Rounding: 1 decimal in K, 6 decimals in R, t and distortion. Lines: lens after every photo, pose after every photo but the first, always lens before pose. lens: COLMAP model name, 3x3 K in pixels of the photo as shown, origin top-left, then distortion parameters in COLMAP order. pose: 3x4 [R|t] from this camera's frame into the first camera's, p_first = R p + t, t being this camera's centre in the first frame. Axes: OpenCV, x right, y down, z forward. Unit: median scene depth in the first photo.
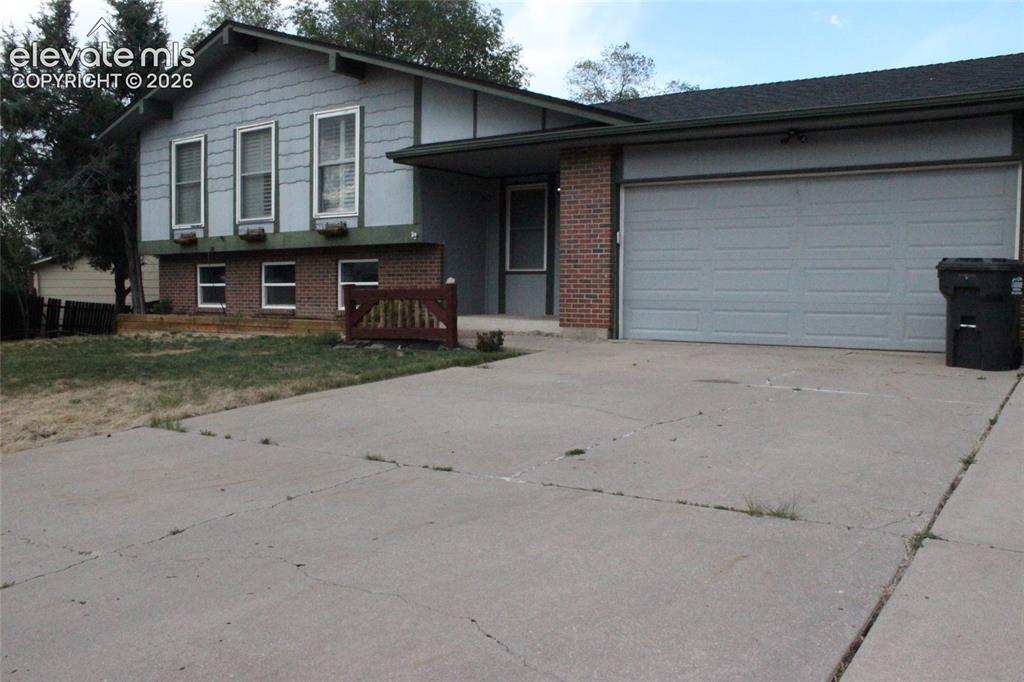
lens RADIAL K [[845.6, 0, 510.2], [0, 845.6, 351.8], [0, 0, 1]] dist [-0.159806, 0.137775]
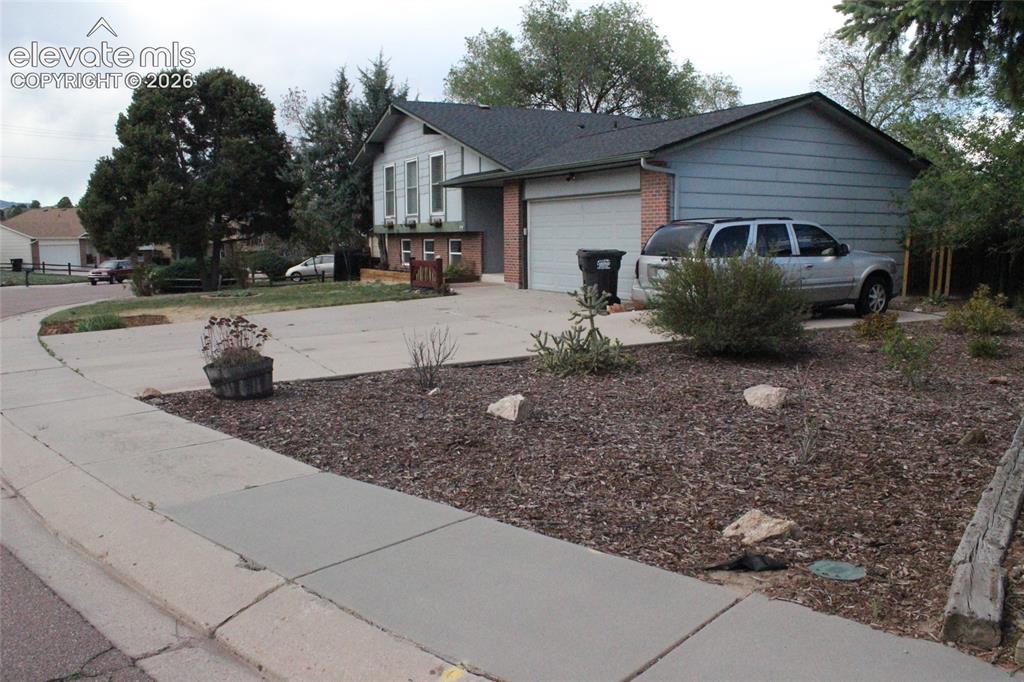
lens RADIAL K [[845.6, 0, 510.2], [0, 845.6, 351.8], [0, 0, 1]] dist [-0.159806, 0.137775]
pose [[0.879391, 0.052884, -0.473154, 0.741682], [-0.022468, 0.997314, 0.069711, -0.005113], [0.475570, -0.050672, 0.878217, -0.453154]]
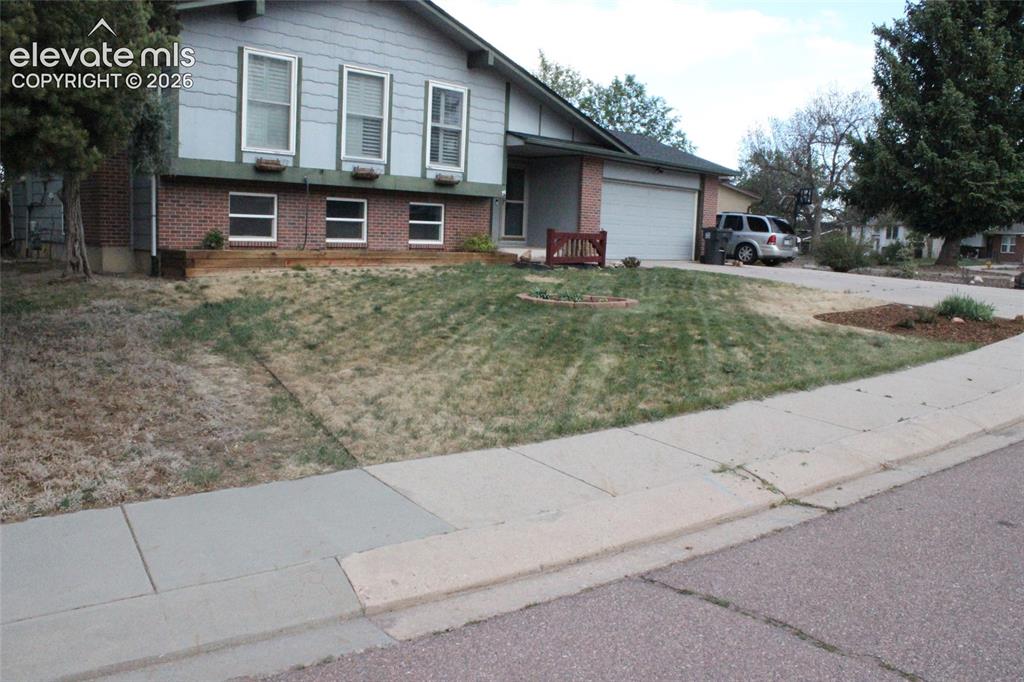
lens RADIAL K [[845.6, 0, 510.2], [0, 845.6, 351.8], [0, 0, 1]] dist [-0.159806, 0.137775]
pose [[0.164465, -0.126982, 0.978175, -1.429880], [0.052786, 0.991391, 0.119823, -0.035254], [-0.984970, 0.031928, 0.169752, 0.683902]]
